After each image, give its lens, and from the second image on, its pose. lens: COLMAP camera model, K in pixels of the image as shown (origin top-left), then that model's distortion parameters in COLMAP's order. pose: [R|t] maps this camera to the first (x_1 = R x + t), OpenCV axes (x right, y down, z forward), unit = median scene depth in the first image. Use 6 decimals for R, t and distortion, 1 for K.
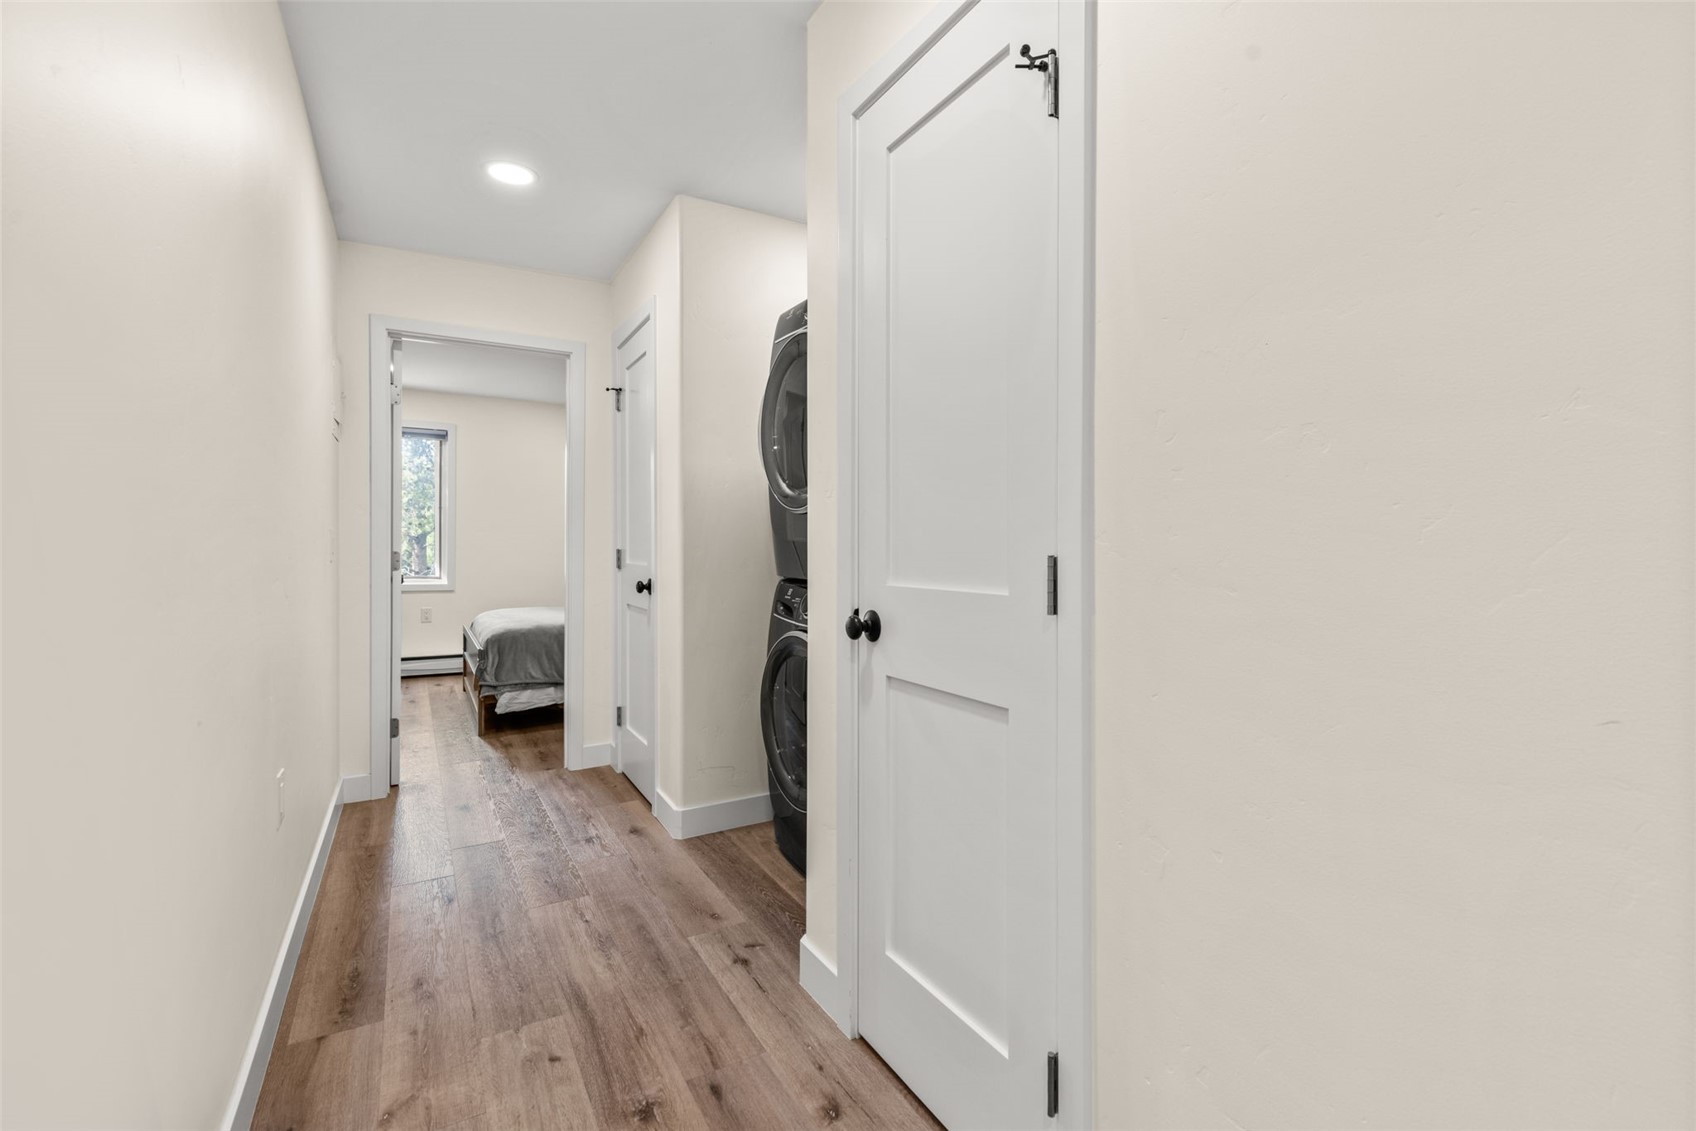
lens RADIAL K [[737.0, 0, 848.0], [0, 737.0, 565.5], [0, 0, 1]] dist [0.000181, -0.000007]
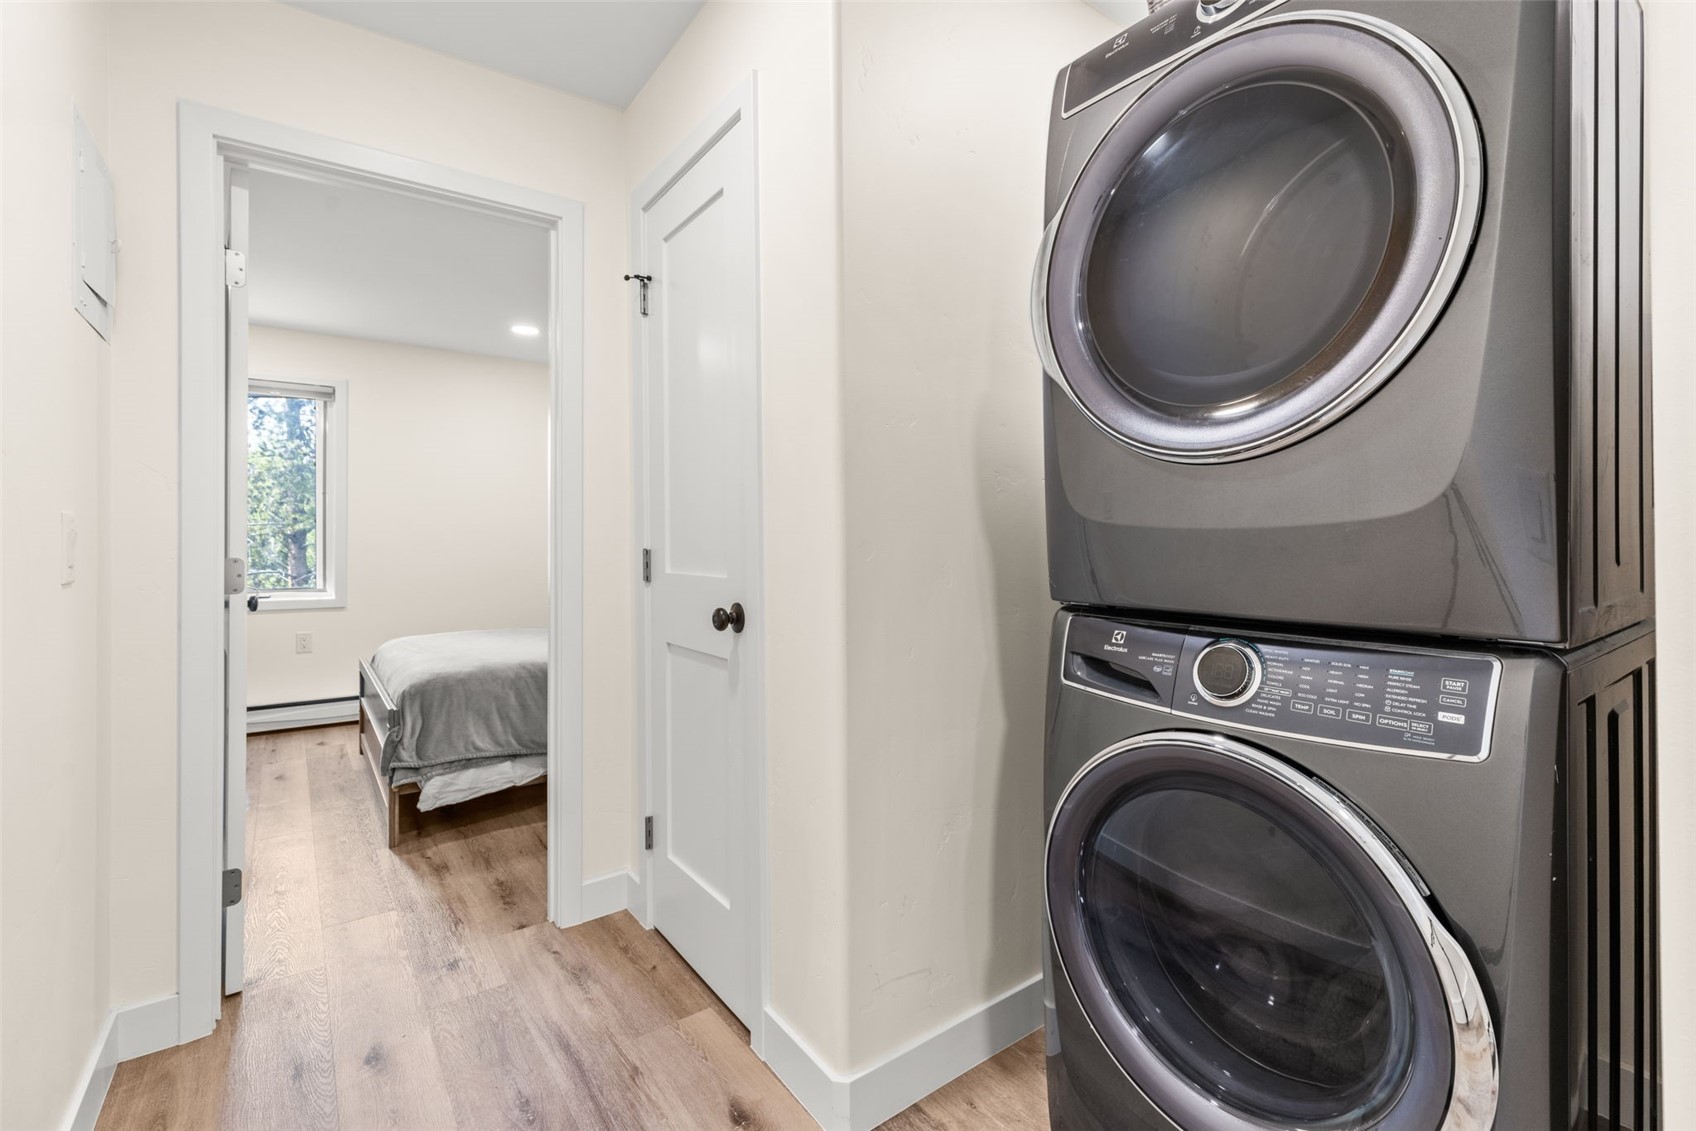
lens RADIAL K [[757.8, 0, 851.5], [0, 757.8, 550.4], [0, 0, 1]] dist [0.001797, 0.000596]
pose [[0.994773, -0.009401, 0.101681, -0.195289], [0.010880, 0.999843, -0.013998, -0.009850], [-0.101534, 0.015031, 0.994719, 0.353835]]
